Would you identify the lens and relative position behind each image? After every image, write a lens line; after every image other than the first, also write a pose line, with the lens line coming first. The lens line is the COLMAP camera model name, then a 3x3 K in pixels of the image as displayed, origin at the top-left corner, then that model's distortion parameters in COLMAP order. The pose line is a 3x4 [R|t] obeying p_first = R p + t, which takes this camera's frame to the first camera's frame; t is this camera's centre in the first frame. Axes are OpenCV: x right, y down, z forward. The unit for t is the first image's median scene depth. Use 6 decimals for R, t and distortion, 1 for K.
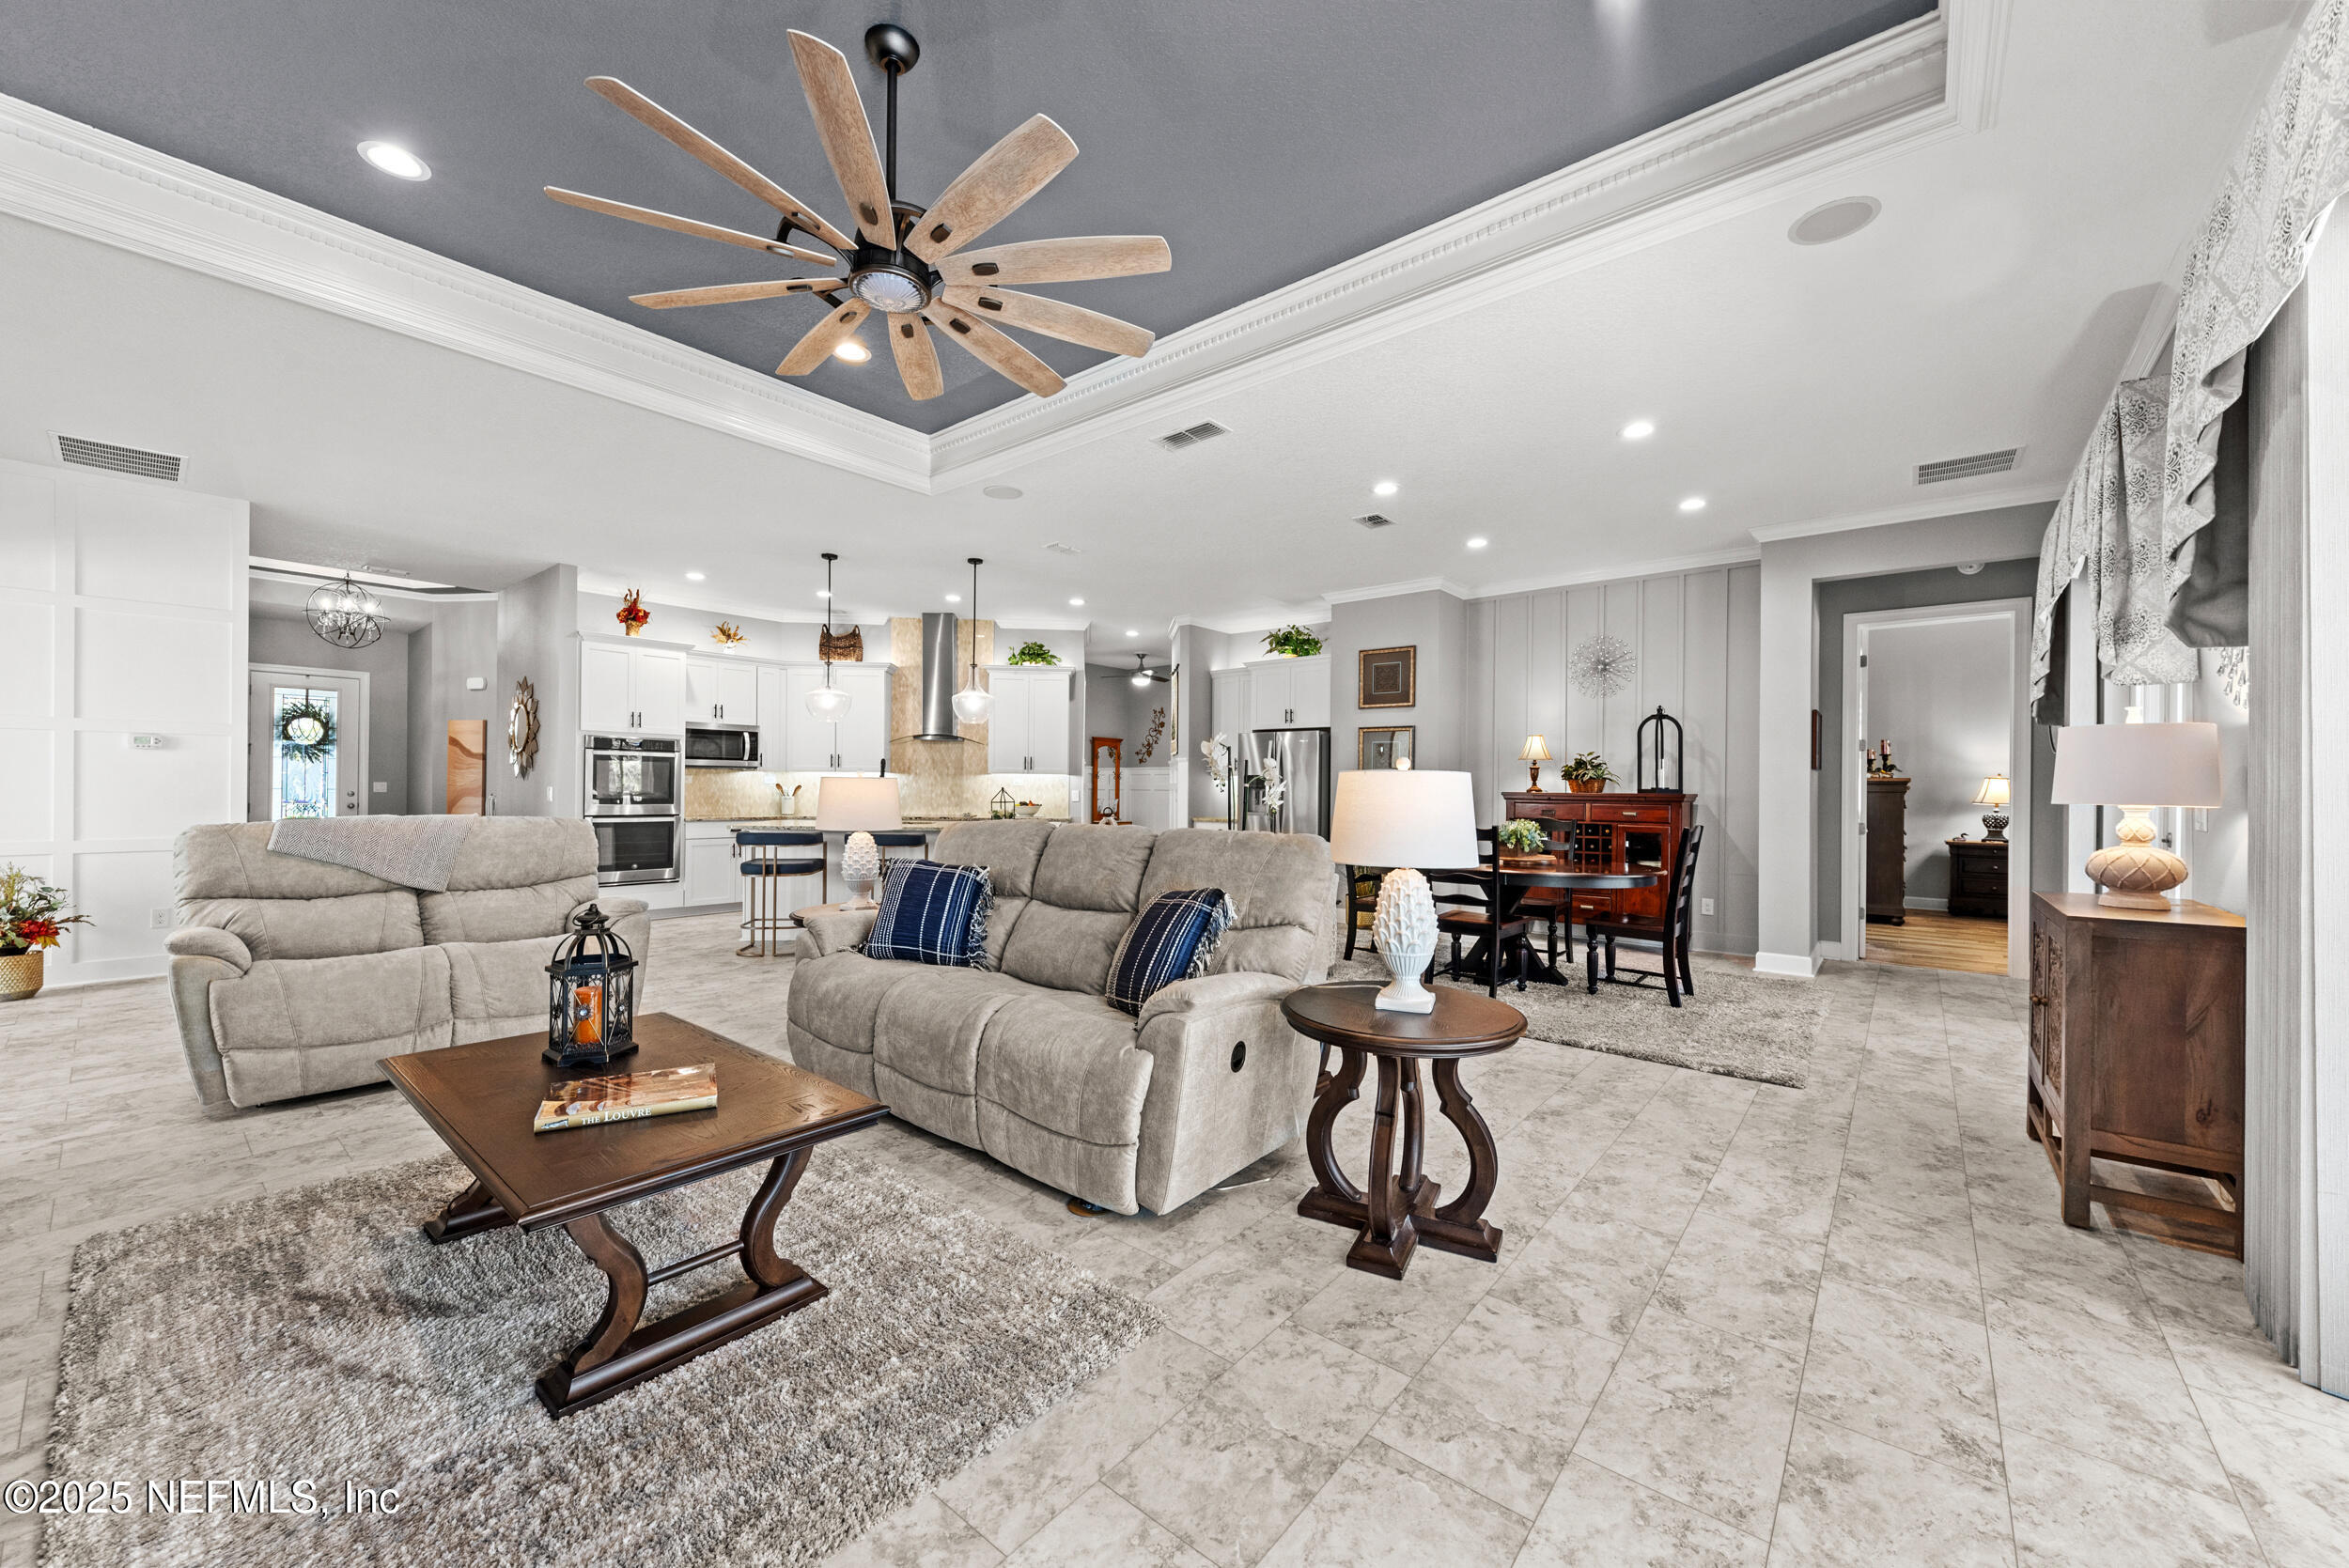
lens RADIAL K [[891.6, 0, 1174.5], [0, 891.6, 784.0], [0, 0, 1]] dist [-0.001803, -0.000284]
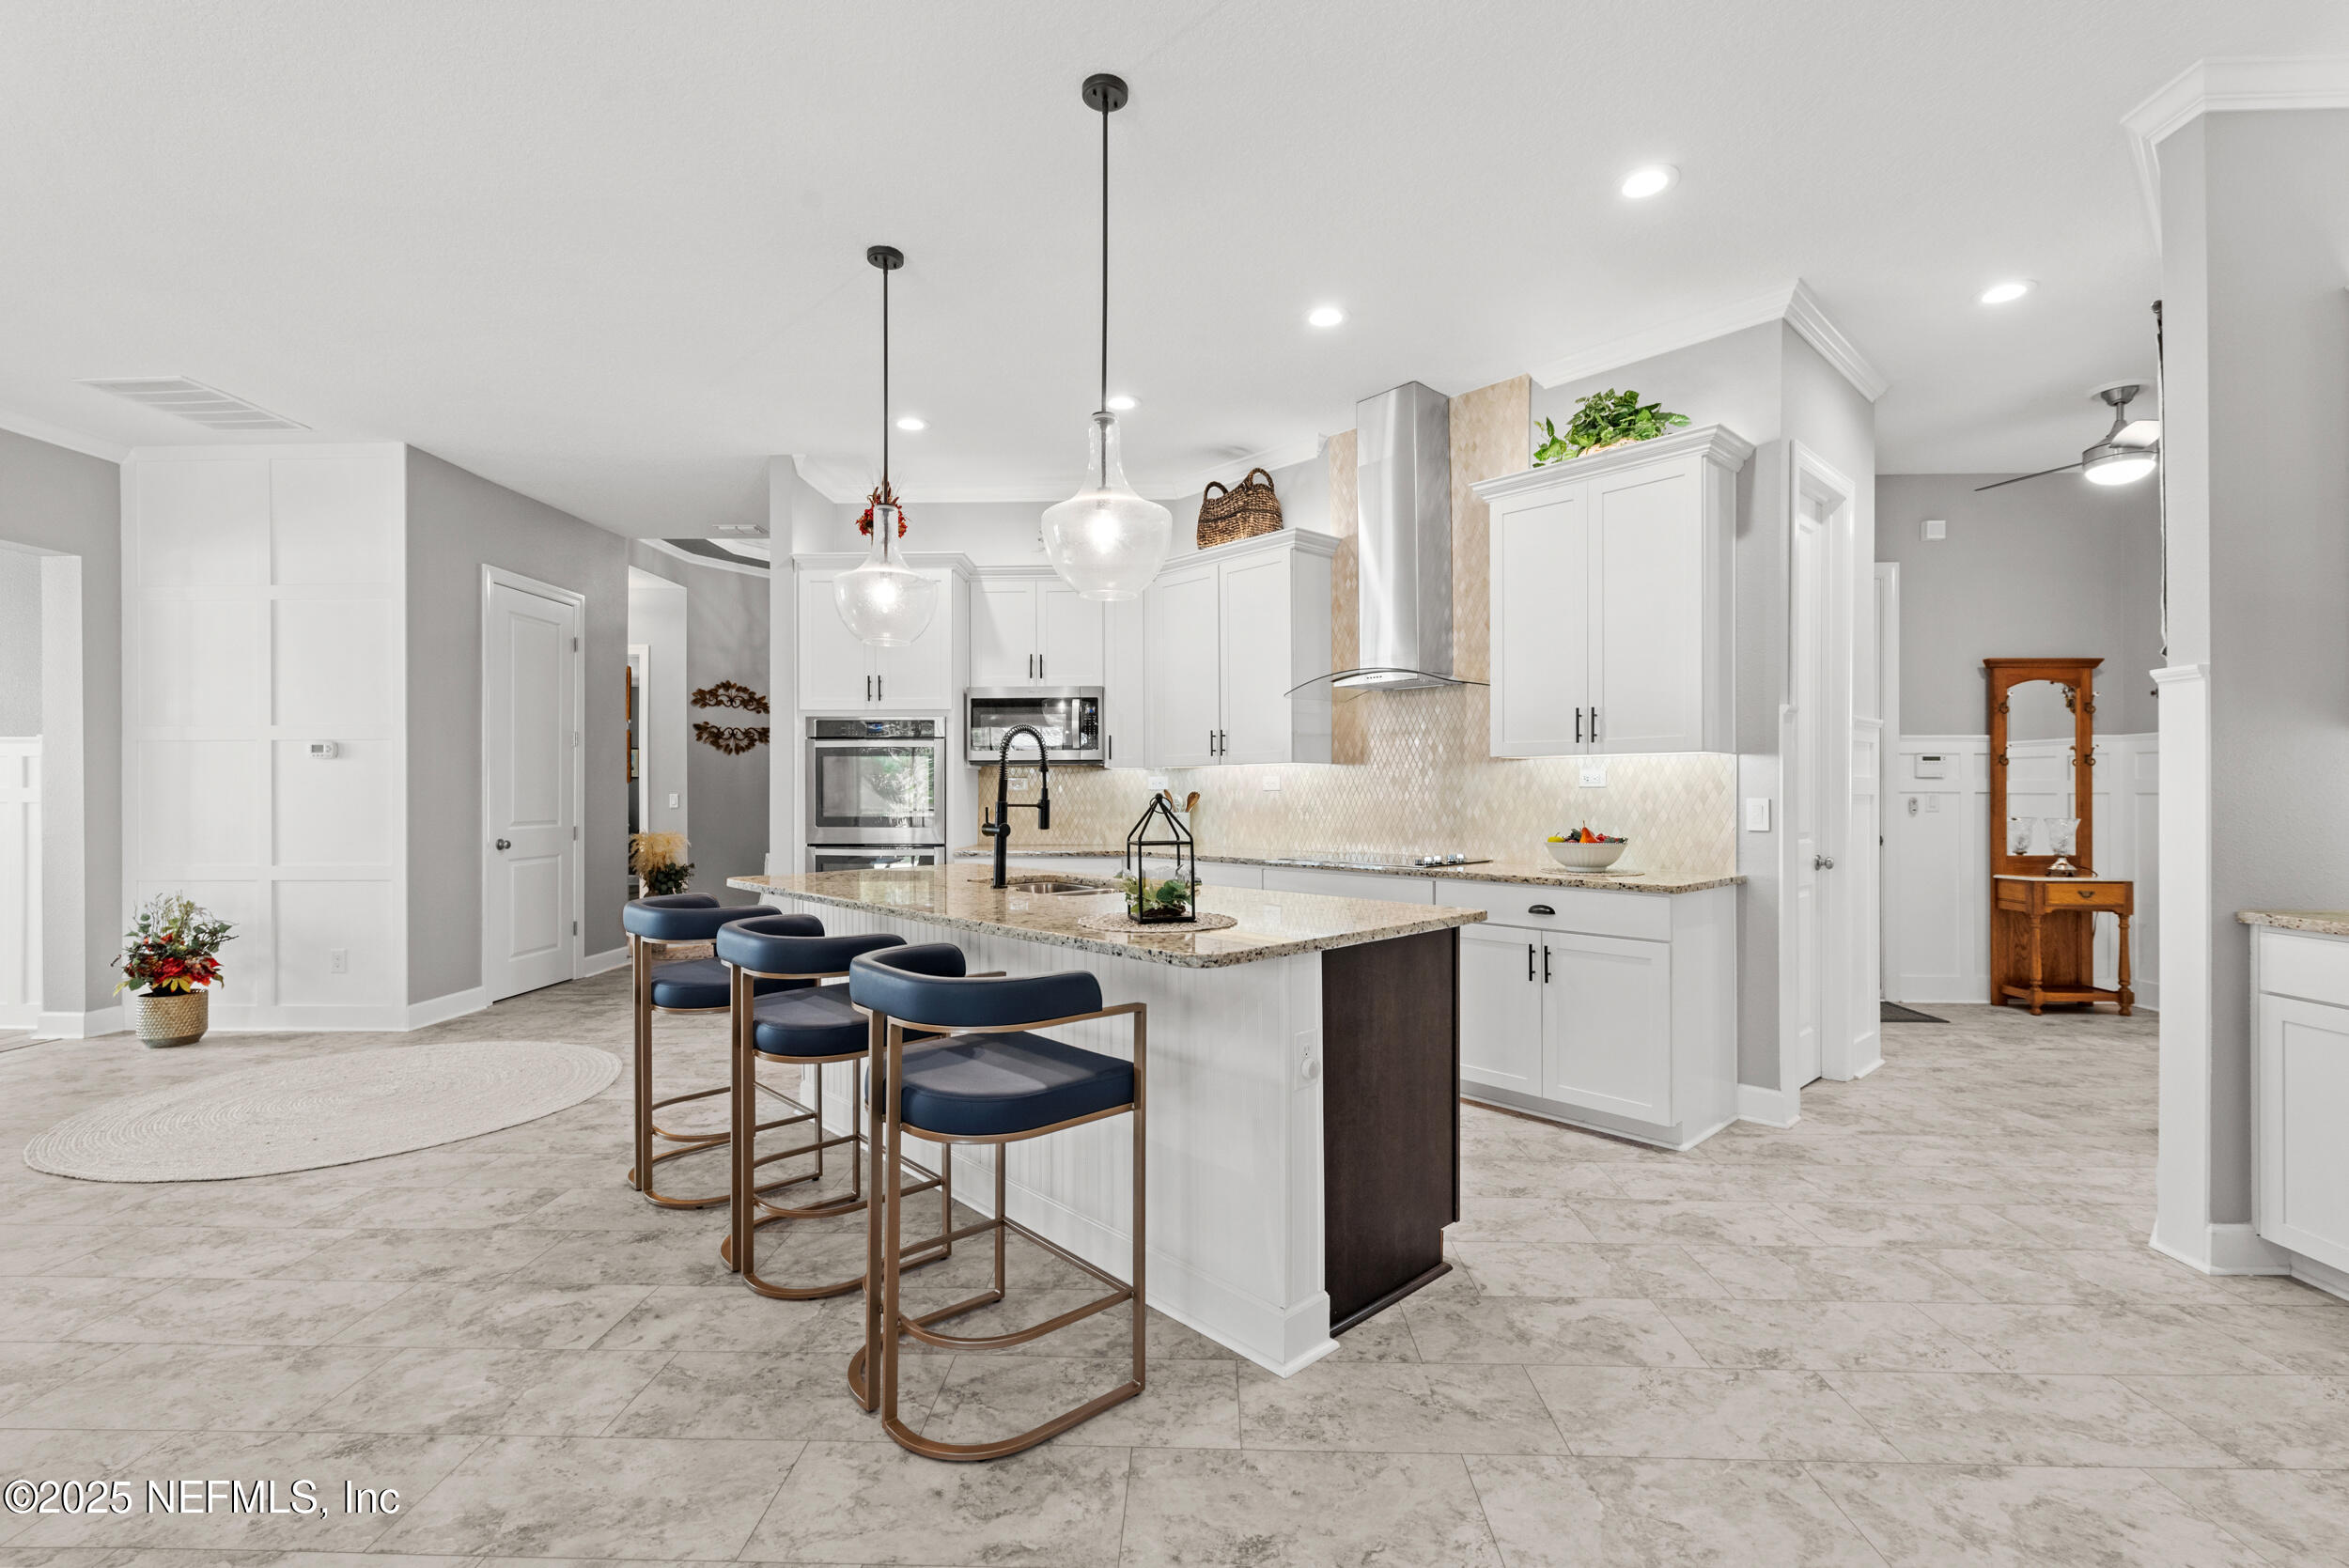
lens RADIAL K [[1071.7, 0, 1175.3], [0, 1071.7, 800.6], [0, 0, 1]] dist [0.000079, -0.000002]
pose [[0.608230, -0.010025, -0.793698, 0.073784], [0.010932, 0.999931, -0.004252, 0.007253], [0.793686, -0.006091, 0.608297, 0.557593]]
